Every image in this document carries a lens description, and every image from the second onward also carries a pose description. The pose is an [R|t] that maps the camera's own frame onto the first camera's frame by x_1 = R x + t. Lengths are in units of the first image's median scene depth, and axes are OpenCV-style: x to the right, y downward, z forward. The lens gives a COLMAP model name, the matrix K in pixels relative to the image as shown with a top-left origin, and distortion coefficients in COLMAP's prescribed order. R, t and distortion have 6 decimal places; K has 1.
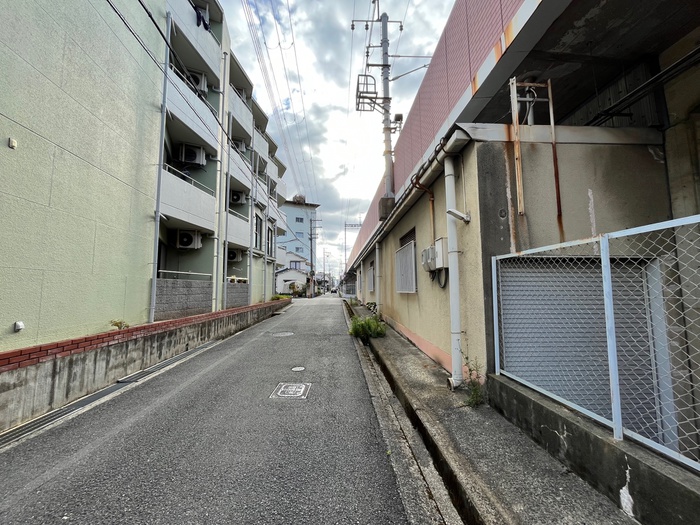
lens RADIAL K [[287.2, 0, 352.8], [0, 287.2, 261.3], [0, 0, 1]] dist [-0.003354, -0.000115]
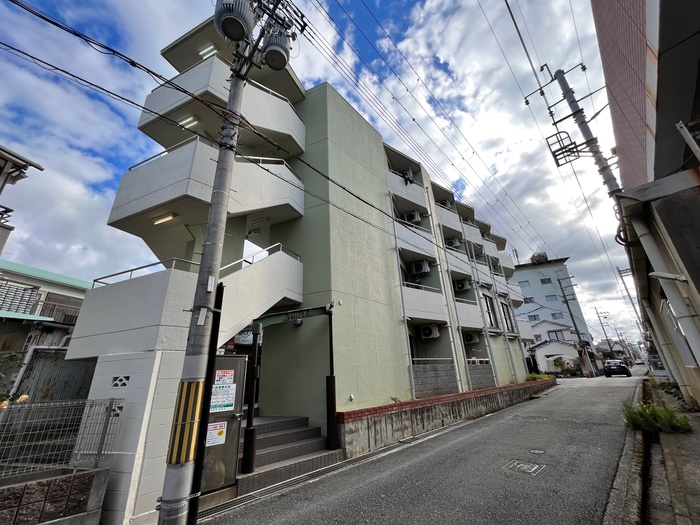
lens RADIAL K [[287.2, 0, 350.3], [0, 287.2, 261.2], [0, 0, 1]] dist [-0.003354, -0.000115]
pose [[0.675178, -0.294901, -0.676142, 0.147922], [0.108882, 0.946412, -0.304054, -0.019415], [0.729575, 0.131671, 0.671106, -0.158613]]
